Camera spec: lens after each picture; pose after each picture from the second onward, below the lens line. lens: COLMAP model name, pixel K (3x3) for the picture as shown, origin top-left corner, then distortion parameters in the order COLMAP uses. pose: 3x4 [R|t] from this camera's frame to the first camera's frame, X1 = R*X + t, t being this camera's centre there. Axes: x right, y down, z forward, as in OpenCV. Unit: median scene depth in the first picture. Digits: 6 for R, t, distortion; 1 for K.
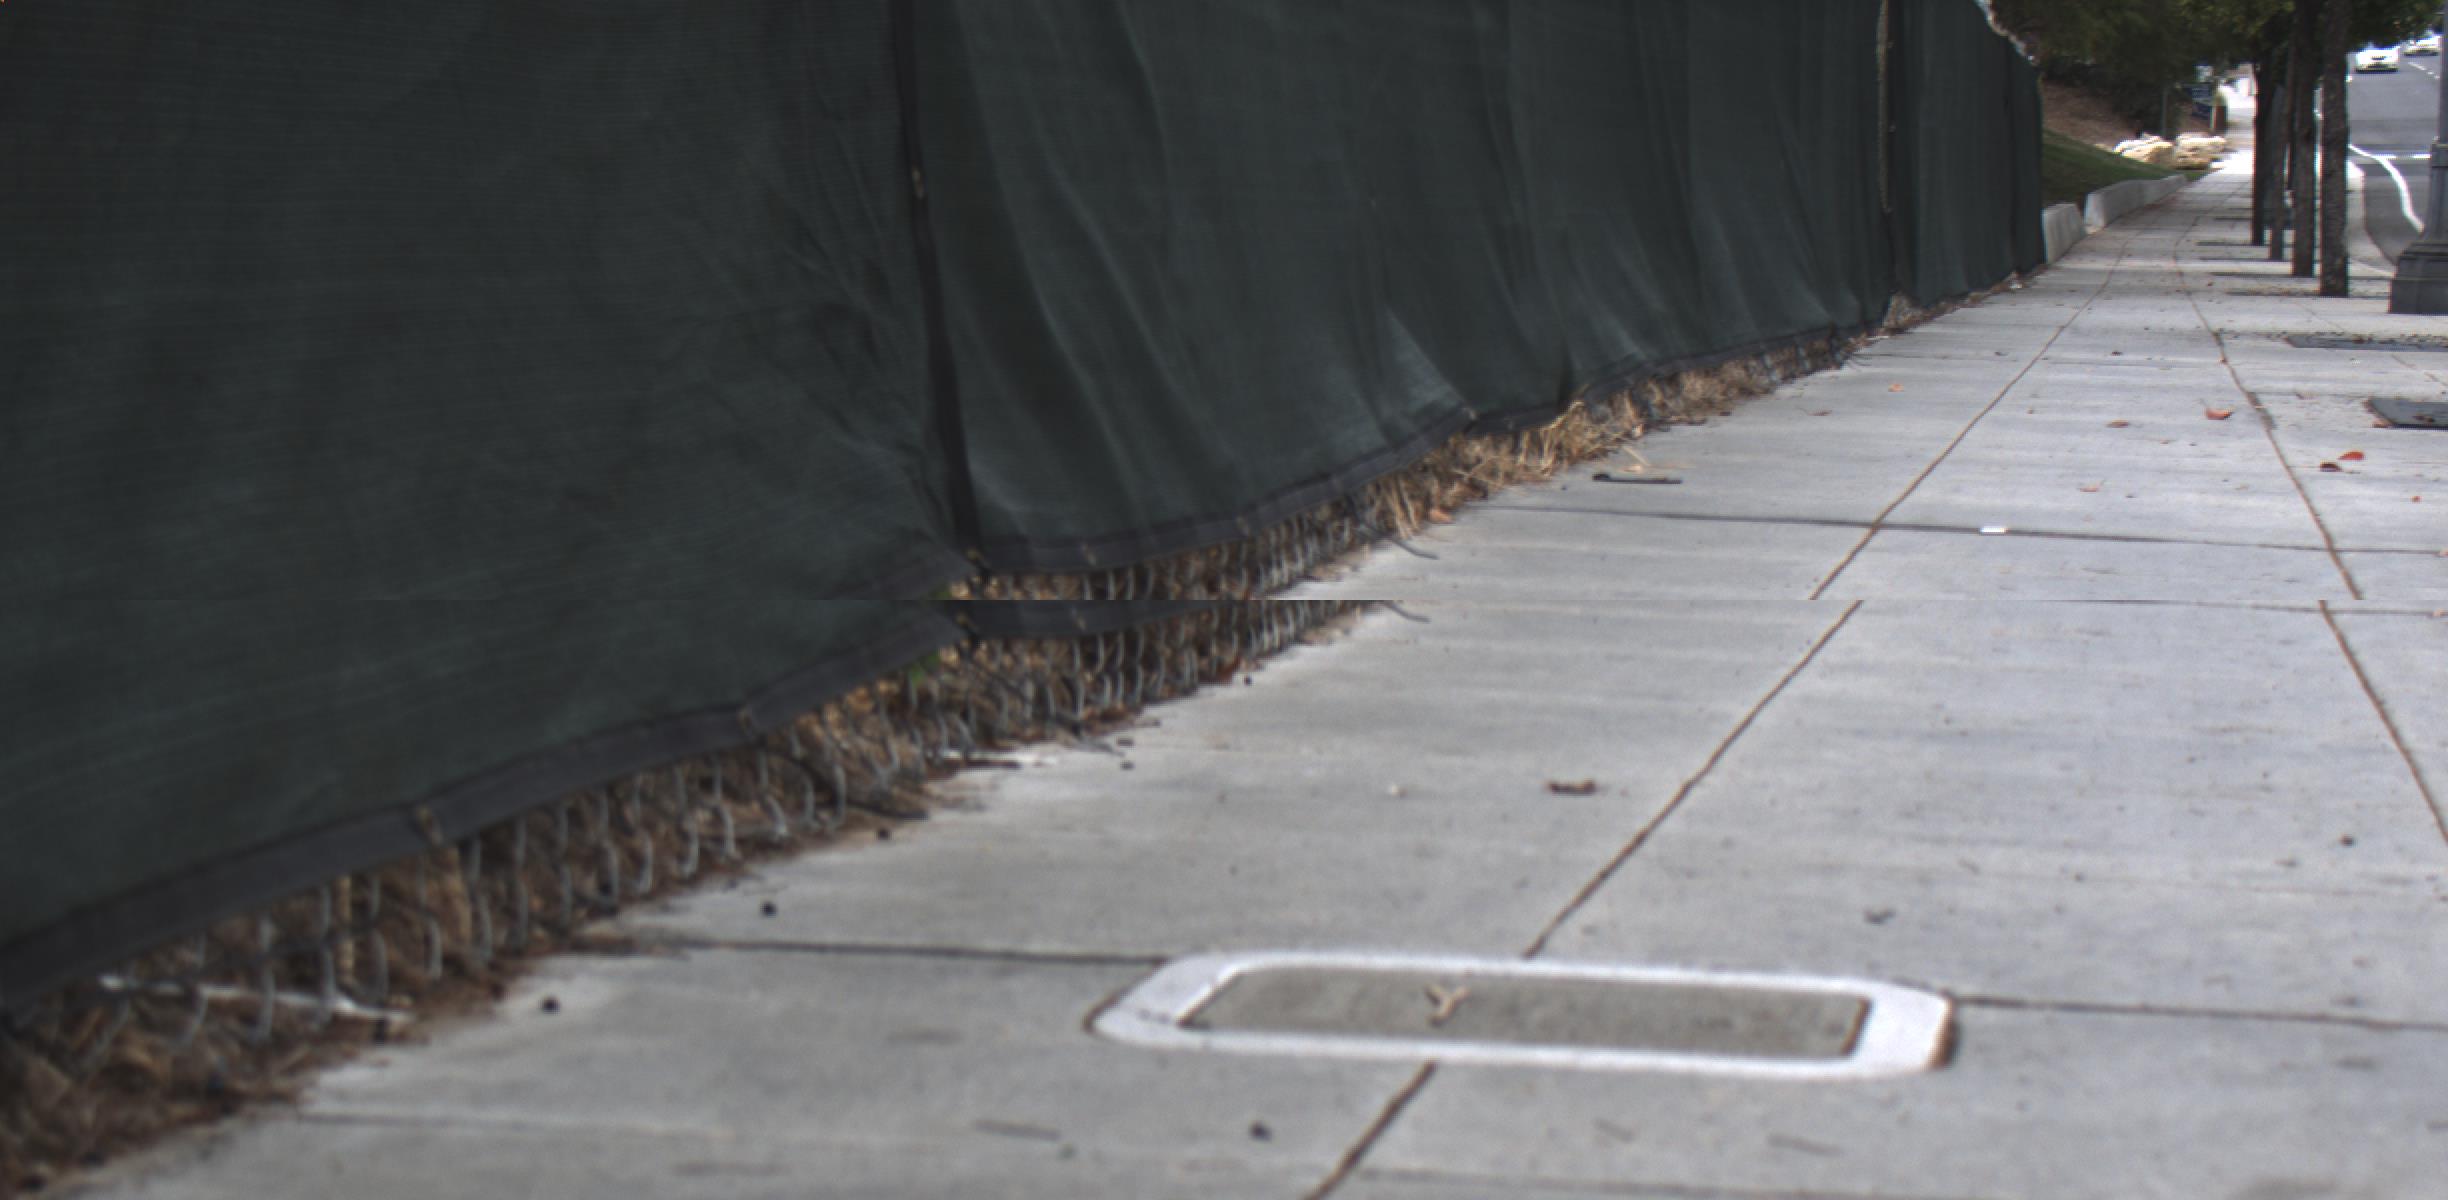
lens RADIAL K [[4111.8, 0, 1293.3], [0, 4111.8, 690.6], [0, 0, 1]] dist [-0.075664, 0.000000]
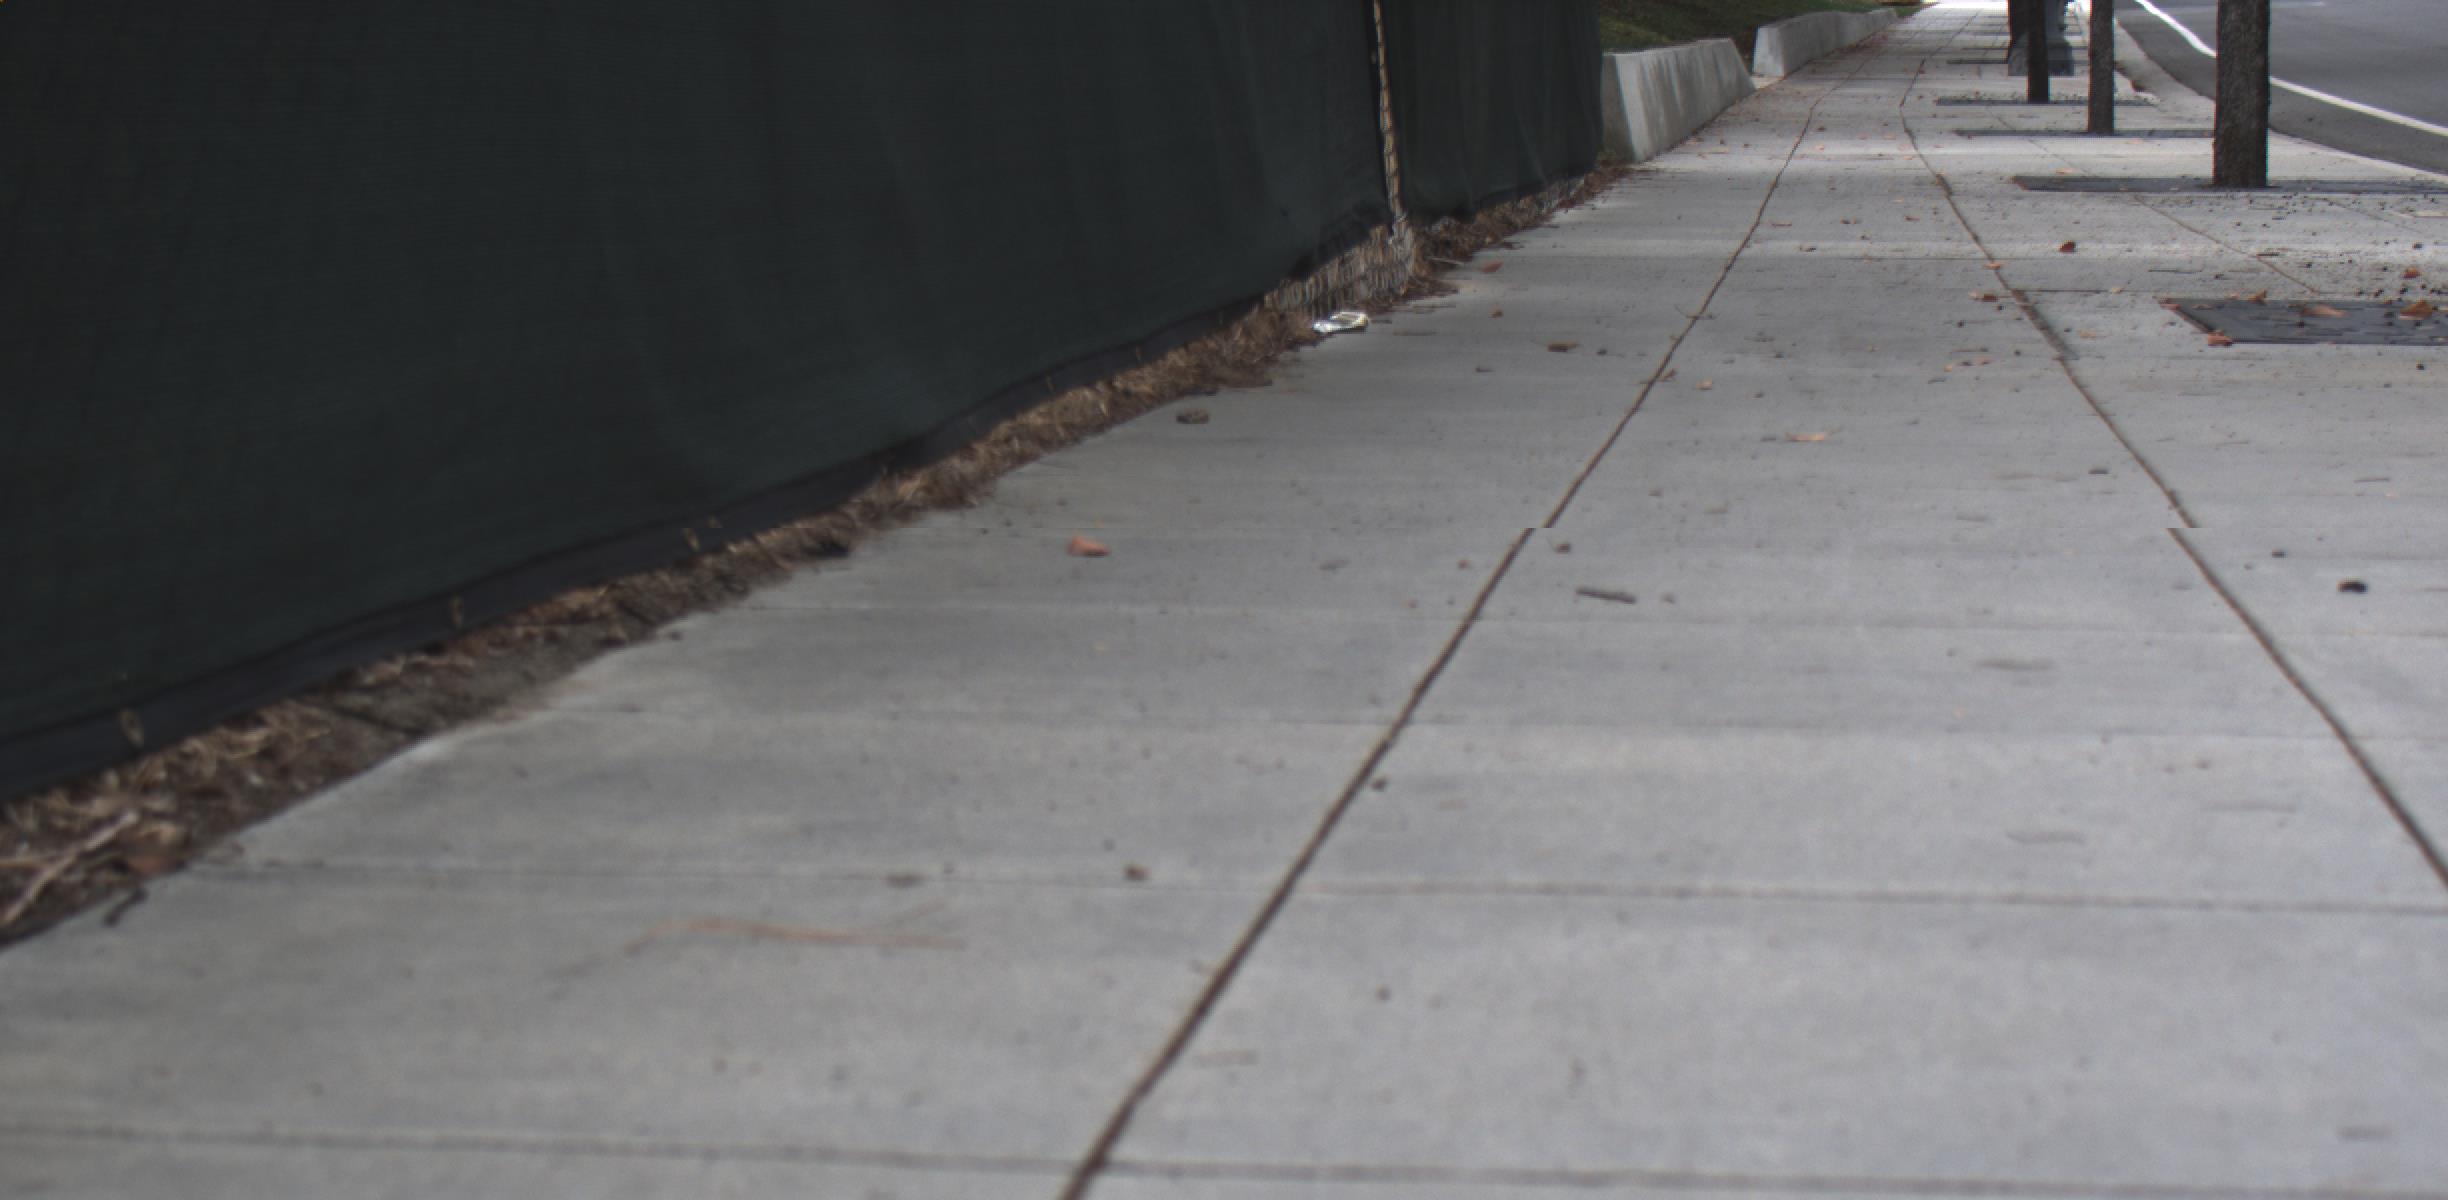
lens RADIAL K [[4127.3, 0, 1232.0], [0, 4127.3, 598.2], [0, 0, 1]] dist [-0.093115, 0.000000]
pose [[0.998114, -0.028649, 0.054289, 0.277474], [0.028163, 0.999556, 0.009695, -0.150621], [-0.054543, -0.008148, 0.998478, 1.344264]]
